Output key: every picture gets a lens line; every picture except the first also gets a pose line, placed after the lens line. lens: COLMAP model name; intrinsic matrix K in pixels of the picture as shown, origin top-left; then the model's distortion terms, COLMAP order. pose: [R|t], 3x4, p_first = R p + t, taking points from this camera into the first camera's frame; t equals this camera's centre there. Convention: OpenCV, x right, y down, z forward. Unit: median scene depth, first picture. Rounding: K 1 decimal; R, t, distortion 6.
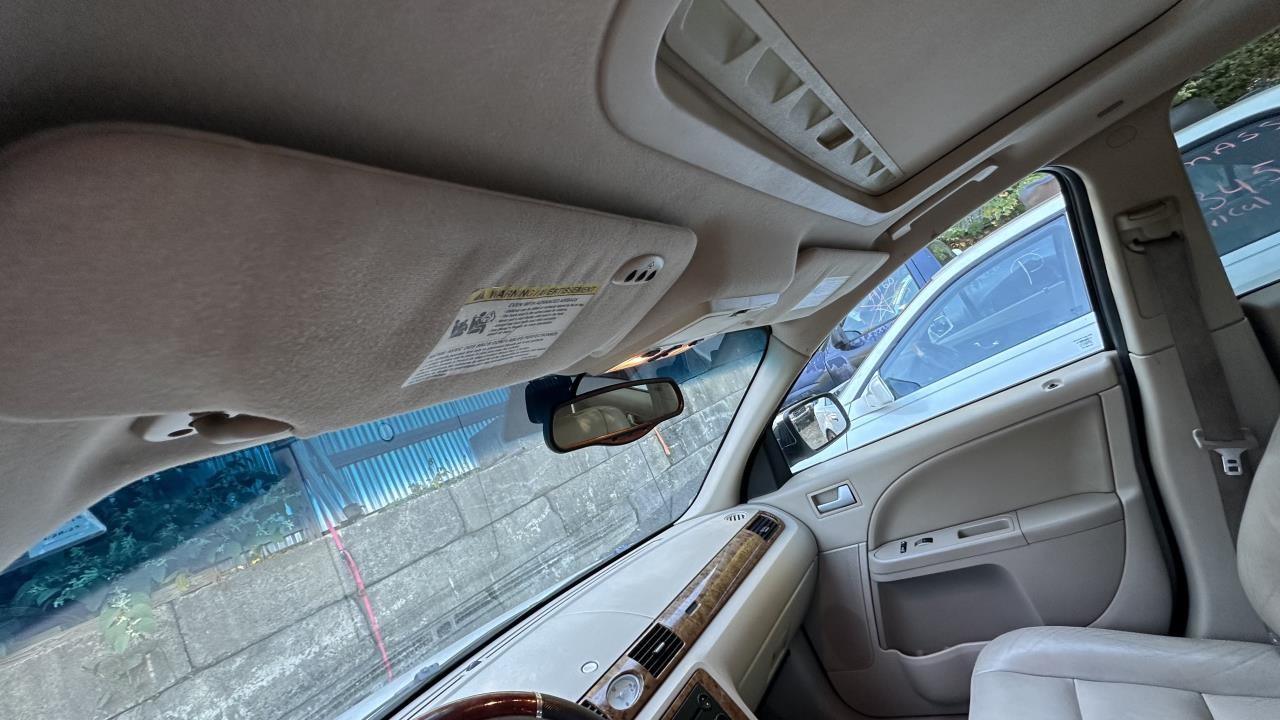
lens RADIAL K [[510.8, 0, 640.0], [0, 510.8, 360.0], [0, 0, 1]] dist [-0.000155, 0.000015]
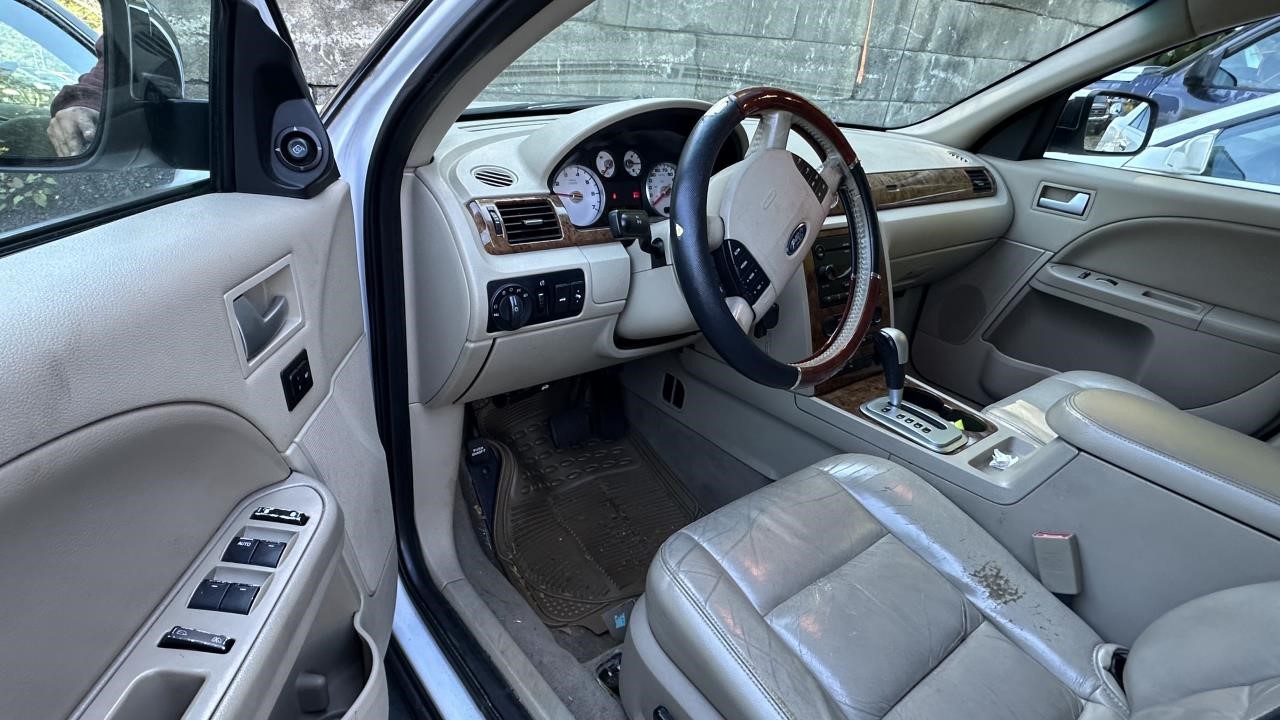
lens RADIAL K [[675.4, 0, 640.0], [0, 675.4, 360.0], [0, 0, 1]] dist [0.005500, 0.000203]
pose [[0.827529, 0.559293, 0.048860, -0.077609], [-0.474436, 0.650127, 0.593503, 0.052070], [0.300177, -0.514321, 0.803348, -0.183001]]
